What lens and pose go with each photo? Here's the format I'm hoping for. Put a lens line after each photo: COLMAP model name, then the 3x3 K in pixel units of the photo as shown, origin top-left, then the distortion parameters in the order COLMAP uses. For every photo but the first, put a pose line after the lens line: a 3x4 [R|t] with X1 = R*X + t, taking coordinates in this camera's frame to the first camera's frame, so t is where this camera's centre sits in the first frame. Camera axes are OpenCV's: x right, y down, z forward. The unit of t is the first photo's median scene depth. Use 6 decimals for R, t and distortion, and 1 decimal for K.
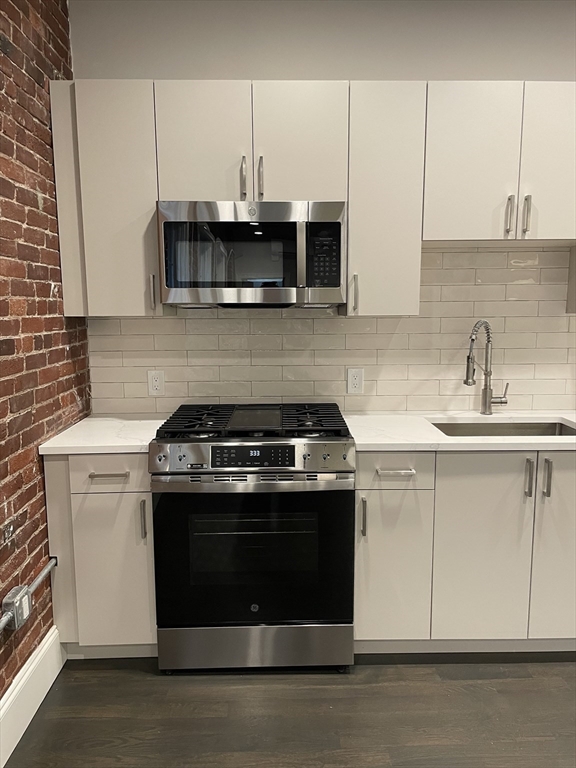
lens RADIAL K [[586.3, 0, 284.3], [0, 586.3, 387.4], [0, 0, 1]] dist [0.085794, -0.102046]
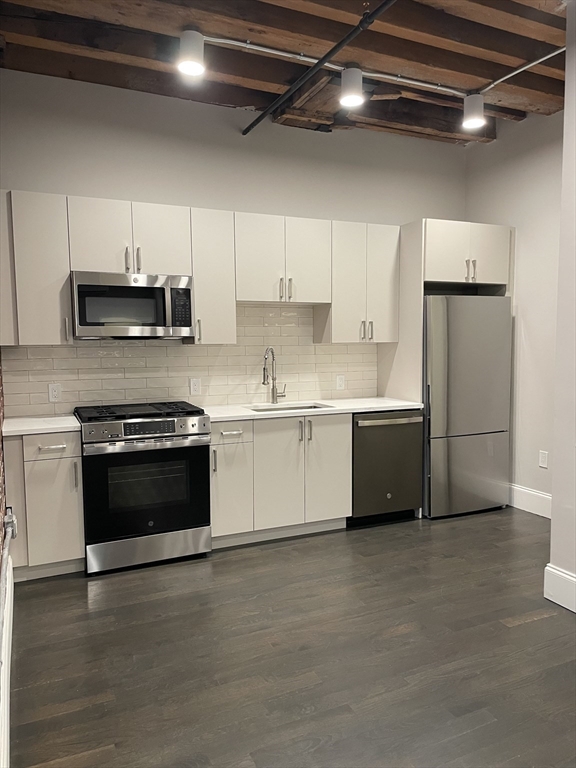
lens RADIAL K [[586.3, 0, 290.8], [0, 586.3, 384.1], [0, 0, 1]] dist [0.085794, -0.102046]
pose [[0.919167, -0.030632, 0.392675, -0.306439], [0.057774, 0.996673, -0.057487, 0.102984], [-0.389608, 0.075526, 0.917879, -0.626661]]
